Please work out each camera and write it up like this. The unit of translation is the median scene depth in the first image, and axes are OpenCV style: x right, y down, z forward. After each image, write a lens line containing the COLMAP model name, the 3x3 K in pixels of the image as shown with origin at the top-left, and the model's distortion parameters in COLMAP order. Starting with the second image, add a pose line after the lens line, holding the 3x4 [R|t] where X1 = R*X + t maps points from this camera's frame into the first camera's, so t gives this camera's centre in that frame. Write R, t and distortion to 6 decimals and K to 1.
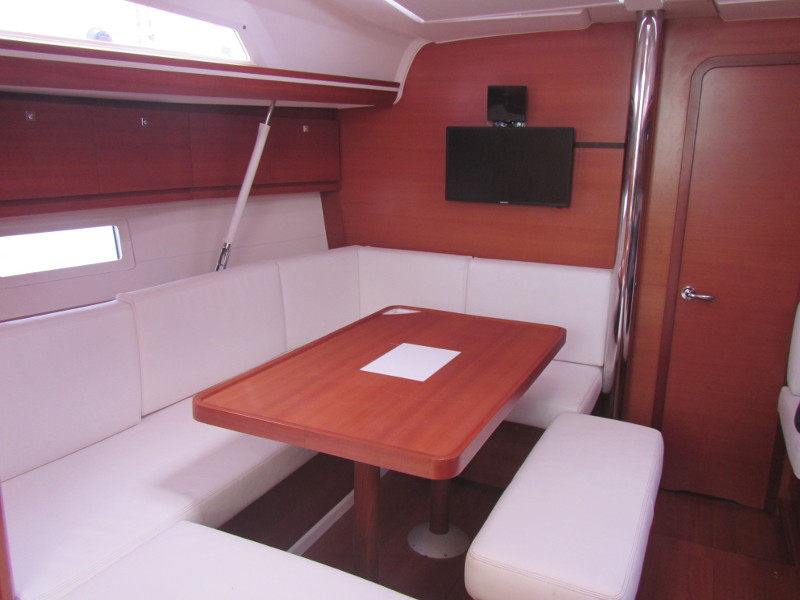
lens RADIAL K [[668.2, 0, 398.7], [0, 668.2, 302.2], [0, 0, 1]] dist [-0.015920, 0.023904]
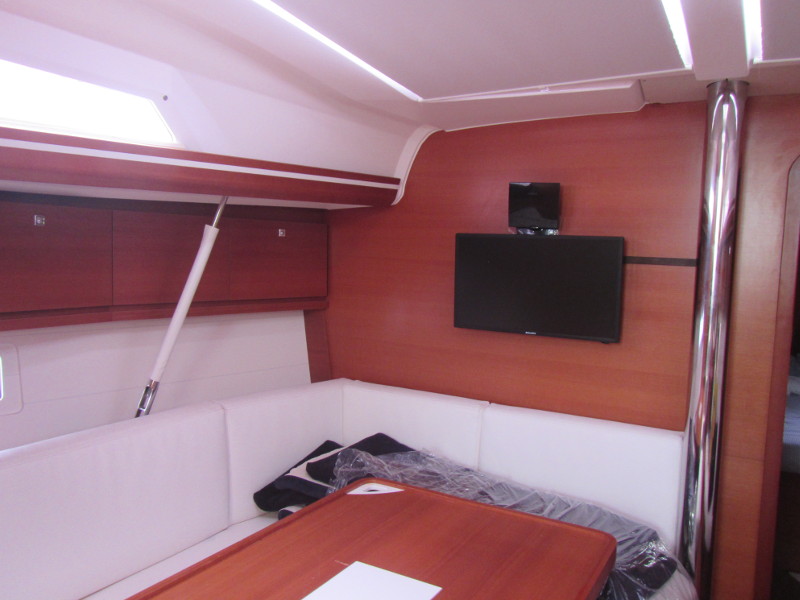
lens RADIAL K [[668.2, 0, 399.5], [0, 668.2, 297.6], [0, 0, 1]] dist [-0.015920, 0.023904]
pose [[0.996809, 0.024735, -0.075893, 0.071975], [-0.036433, 0.986948, -0.156863, -0.070544], [0.071022, 0.159128, 0.984700, 0.263296]]
